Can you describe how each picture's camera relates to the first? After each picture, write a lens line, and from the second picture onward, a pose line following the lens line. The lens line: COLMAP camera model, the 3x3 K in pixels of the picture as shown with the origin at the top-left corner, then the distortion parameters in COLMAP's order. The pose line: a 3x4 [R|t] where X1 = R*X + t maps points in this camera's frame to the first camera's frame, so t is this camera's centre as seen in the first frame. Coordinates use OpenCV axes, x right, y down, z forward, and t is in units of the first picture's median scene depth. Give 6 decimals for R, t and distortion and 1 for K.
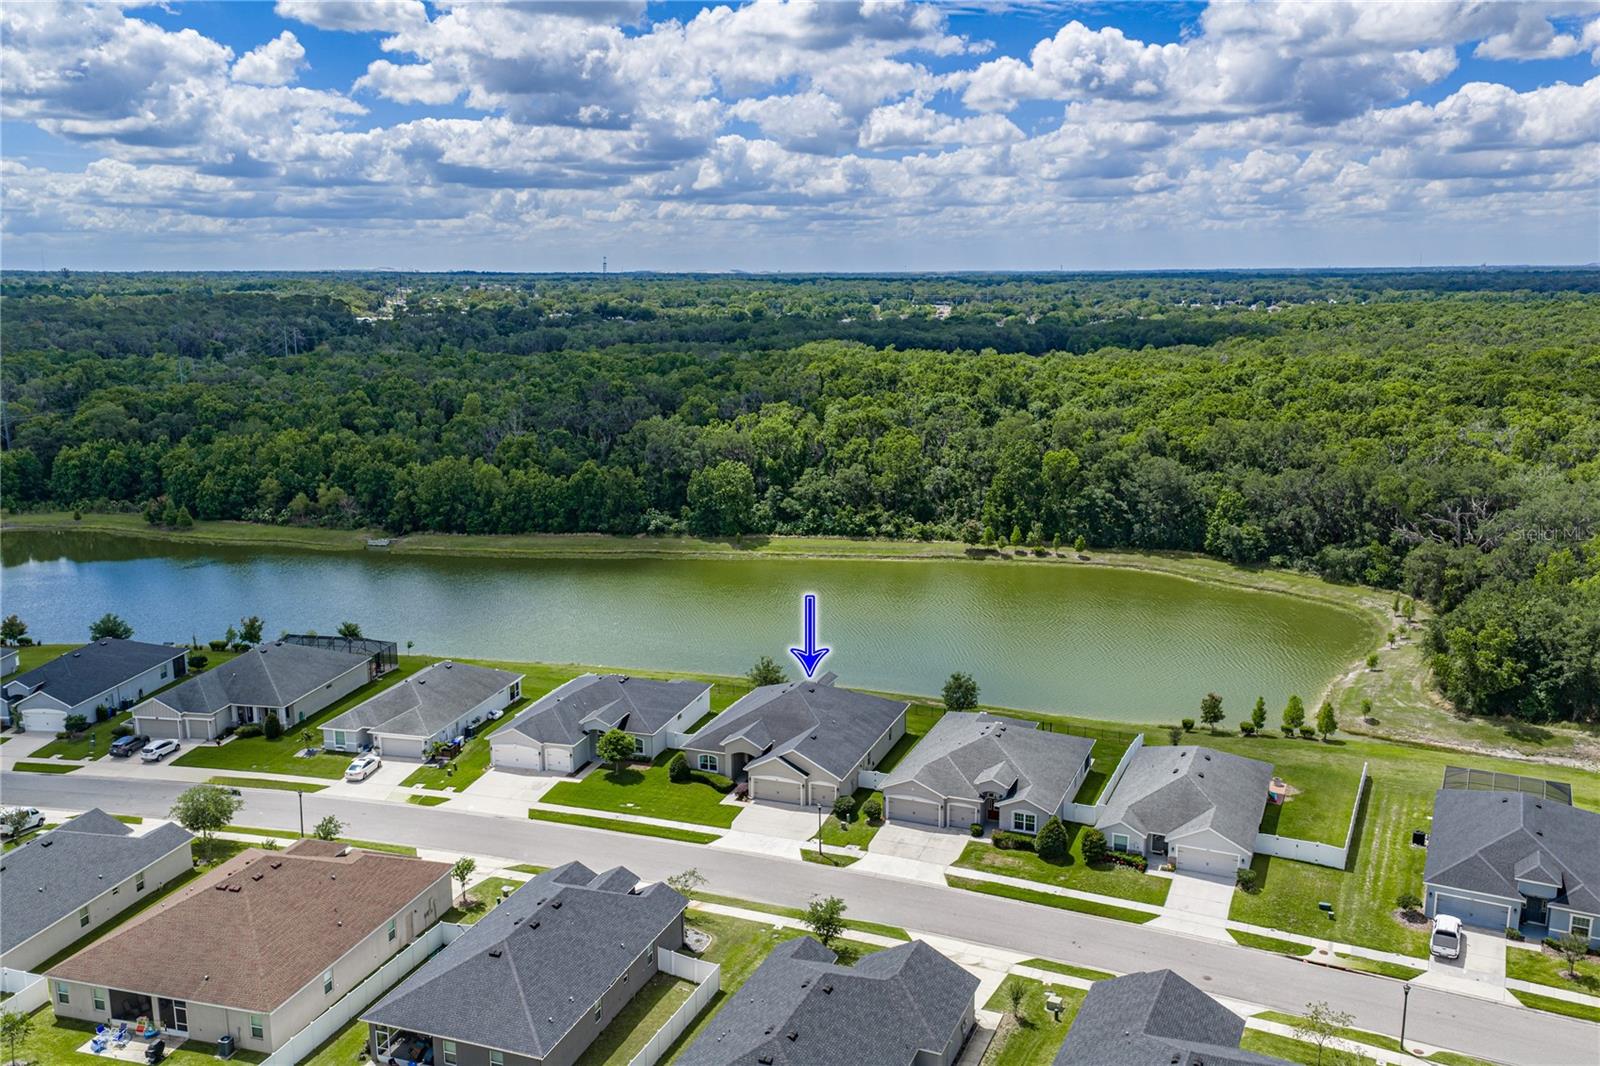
lens RADIAL K [[1355.3, 0, 794.5], [0, 1355.3, 532.9], [0, 0, 1]] dist [0.041002, -0.026290]
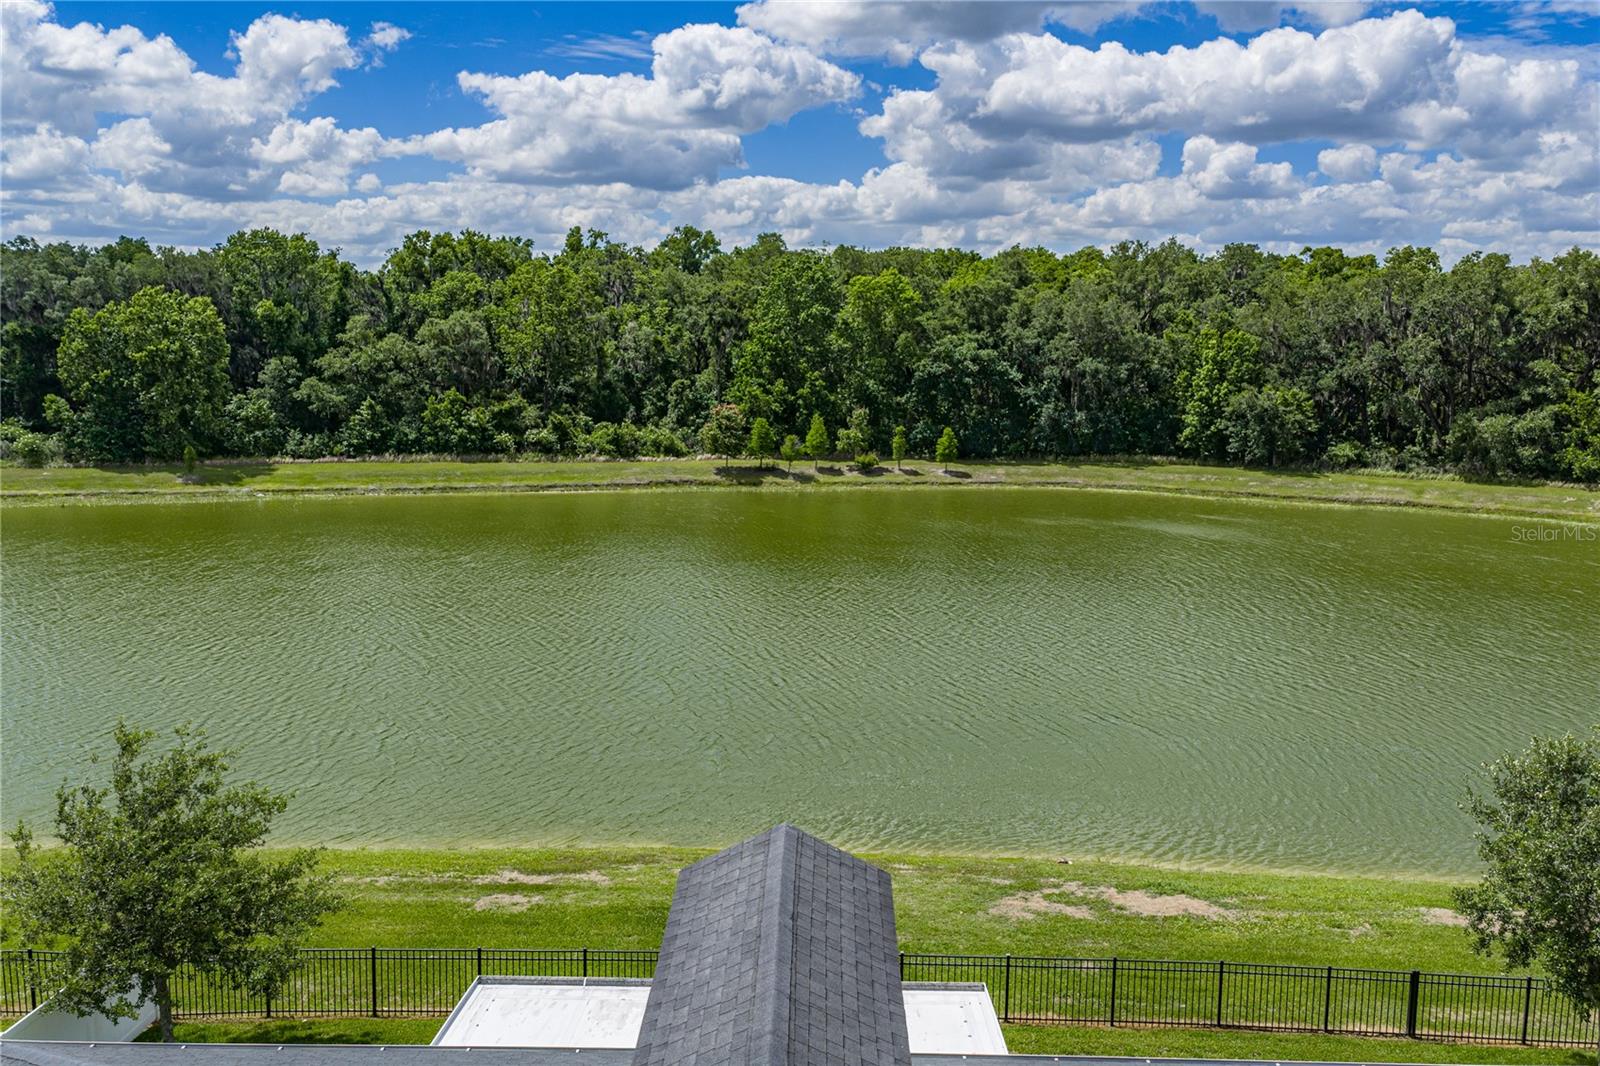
lens RADIAL K [[1355.3, 0, 775.2], [0, 1355.3, 535.7], [0, 0, 1]] dist [0.041002, -0.026290]
pose [[0.944494, -0.038176, 0.326303, -0.009338], [0.050757, 0.998257, -0.030126, 0.051409], [-0.324584, 0.045016, 0.944785, 0.552211]]
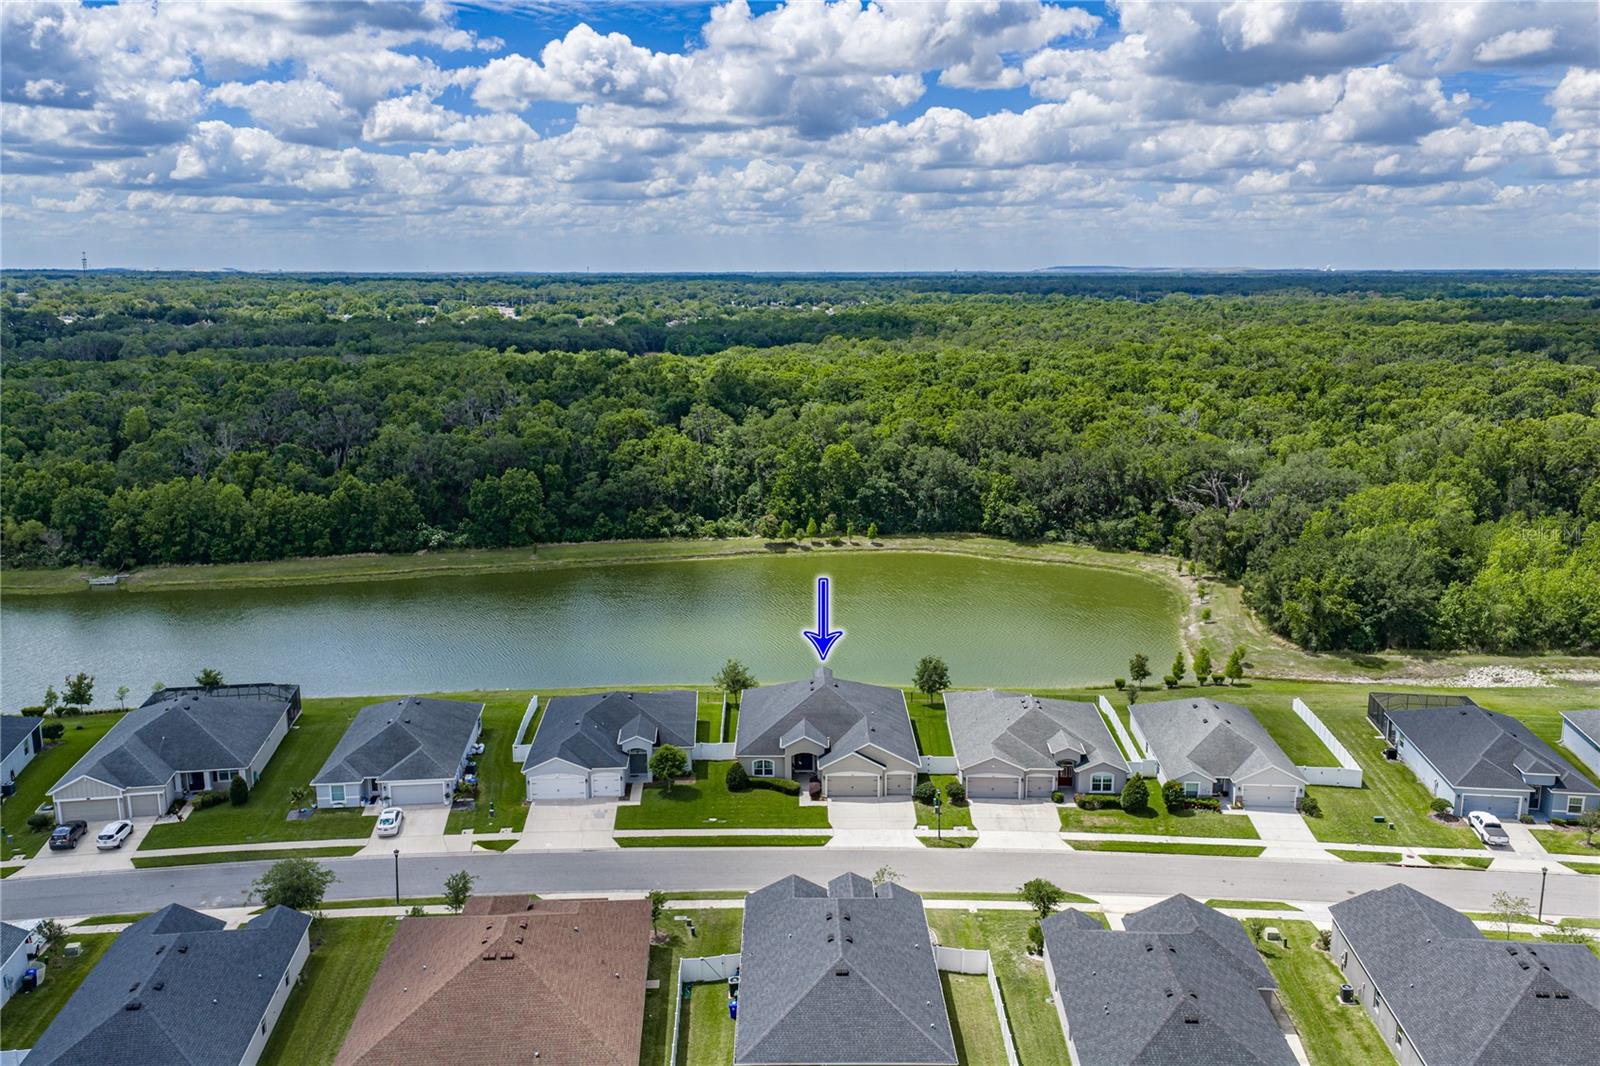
lens RADIAL K [[1355.3, 0, 797.3], [0, 1355.3, 534.3], [0, 0, 1]] dist [0.041002, -0.026290]
pose [[0.935980, -0.062374, 0.346484, -0.204659], [0.062388, 0.997990, 0.011124, -0.004924], [-0.346482, 0.011204, 0.937990, 0.037138]]
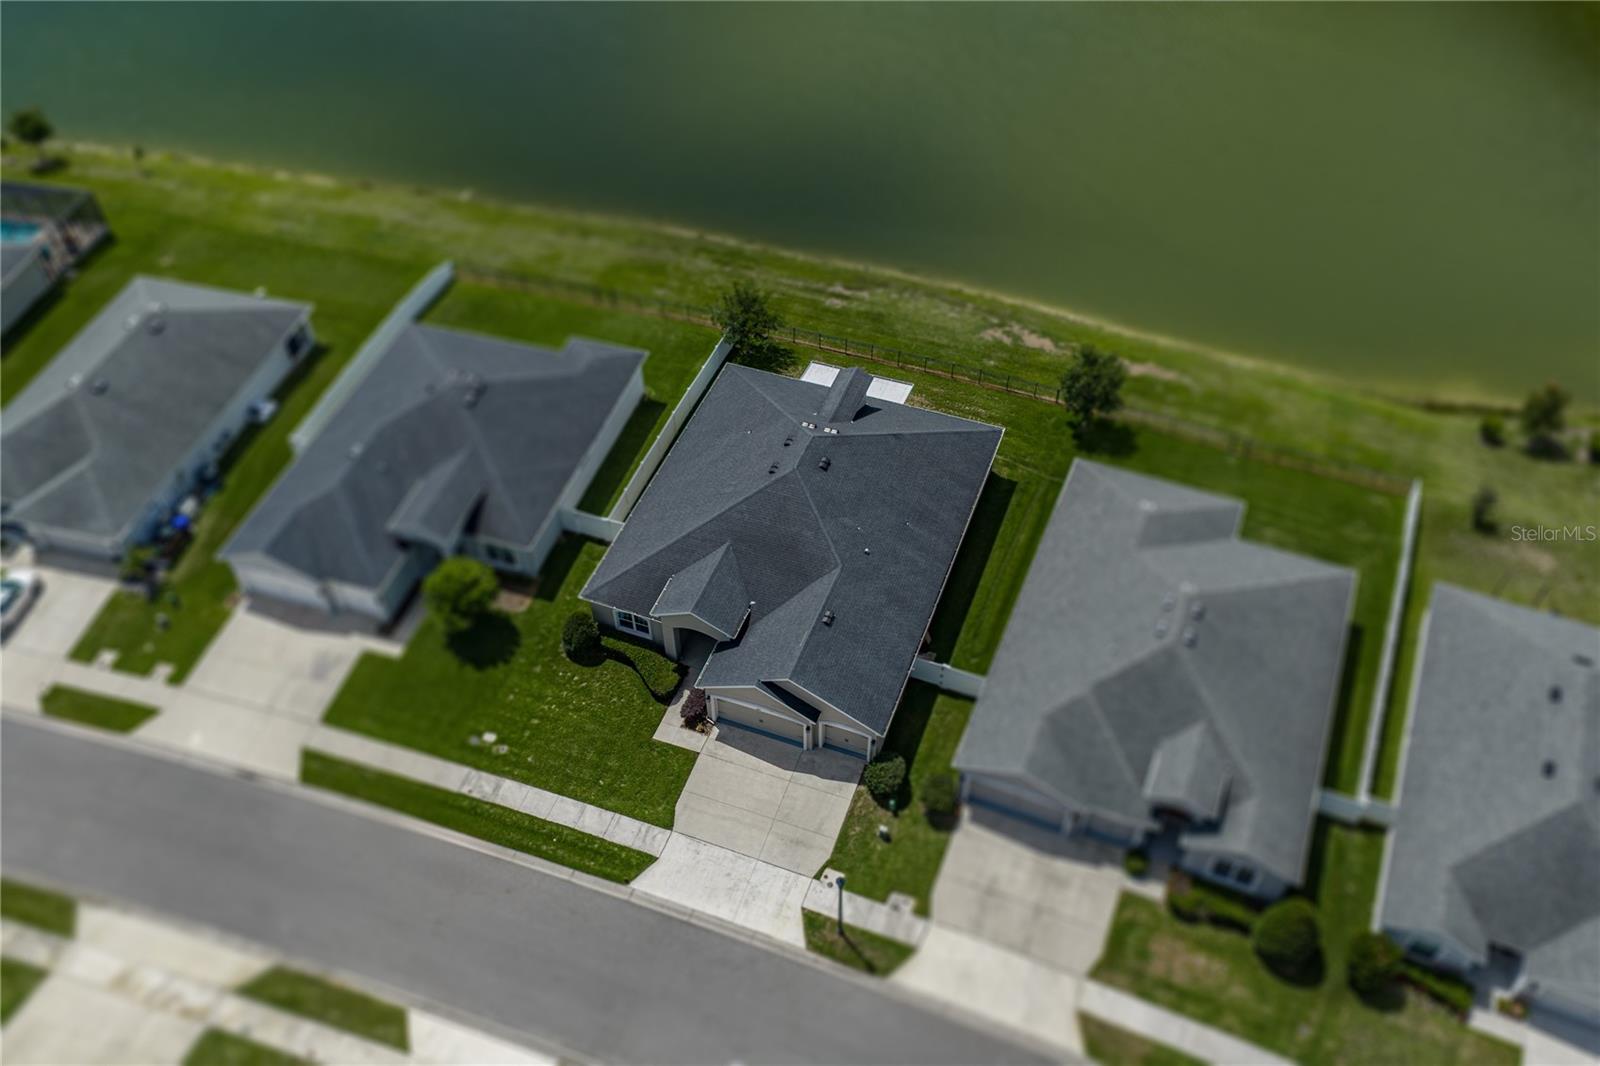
lens RADIAL K [[1355.3, 0, 789.7], [0, 1355.3, 562.2], [0, 0, 1]] dist [0.041002, -0.026290]
pose [[0.999944, 0.001837, -0.010412, 0.002393], [0.004769, 0.800519, 0.599289, -0.095134], [0.009436, -0.599305, 0.800465, 0.322411]]
